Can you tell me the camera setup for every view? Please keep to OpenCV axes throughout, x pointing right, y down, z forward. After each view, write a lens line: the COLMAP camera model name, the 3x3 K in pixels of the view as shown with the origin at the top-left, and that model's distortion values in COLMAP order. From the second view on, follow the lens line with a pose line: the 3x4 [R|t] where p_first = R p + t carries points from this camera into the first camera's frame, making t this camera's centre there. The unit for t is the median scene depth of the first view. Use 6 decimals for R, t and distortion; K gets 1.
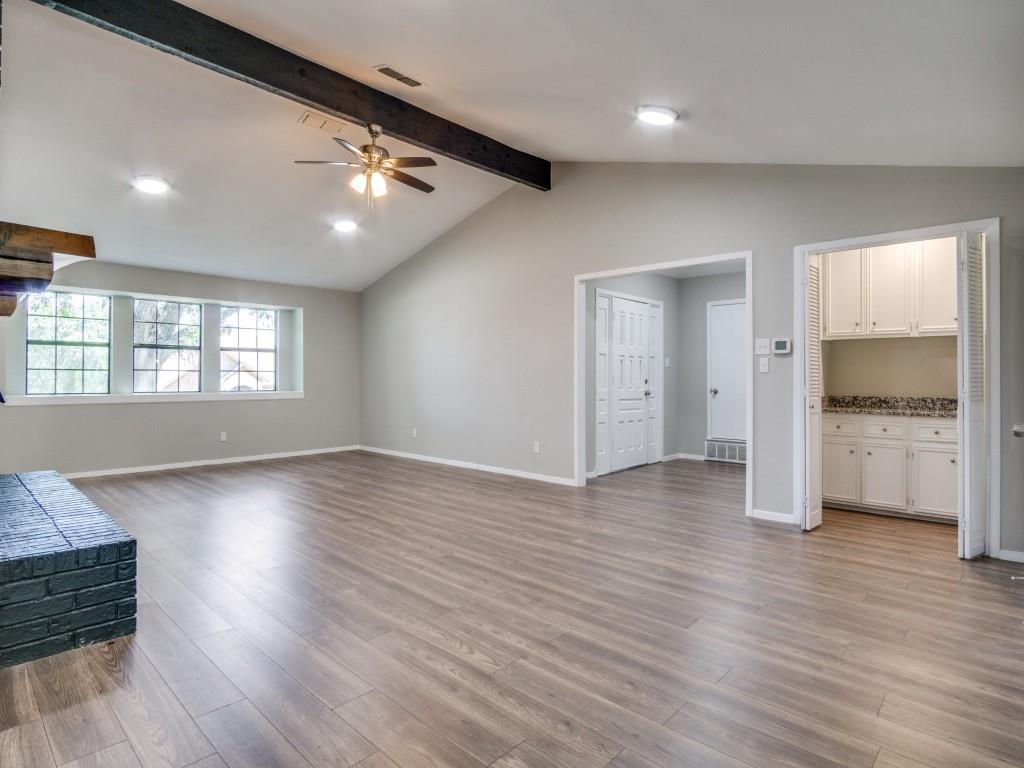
lens RADIAL K [[549.7, 0, 508.6], [0, 549.7, 364.4], [0, 0, 1]] dist [-0.019334, 0.002219]
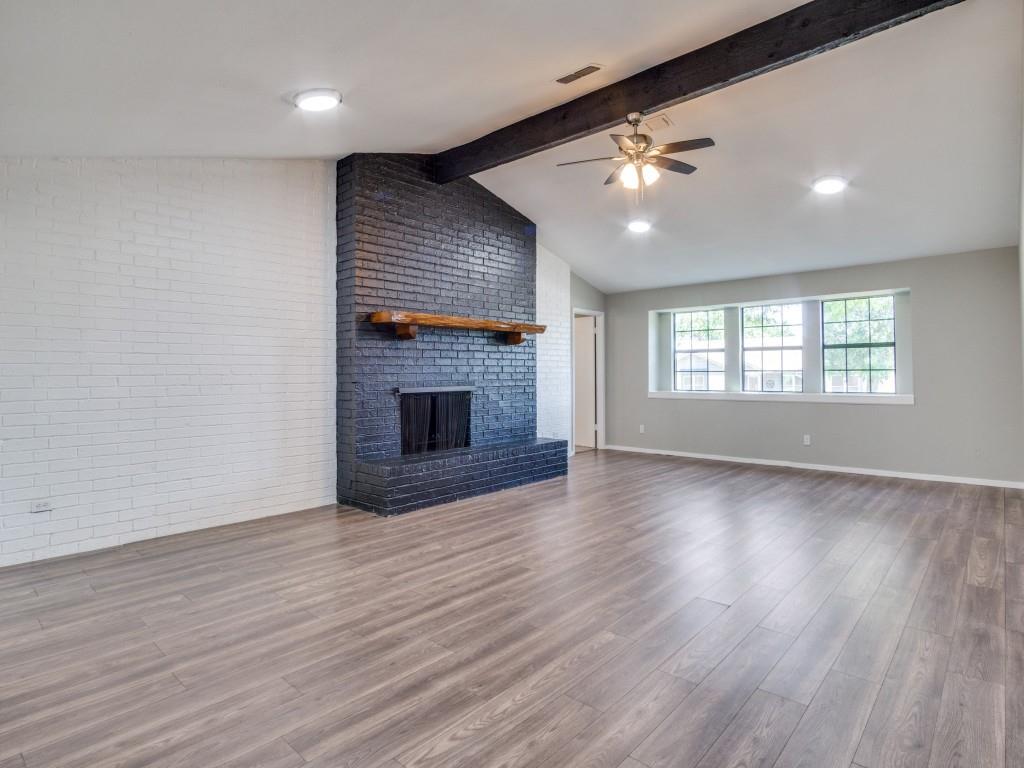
lens RADIAL K [[549.7, 0, 508.6], [0, 549.7, 364.4], [0, 0, 1]] dist [-0.019334, 0.002219]
pose [[0.013206, -0.027269, -0.999541, 0.972390], [0.034596, 0.999042, -0.026799, 0.017037], [0.999314, -0.034227, 0.014137, 1.096922]]
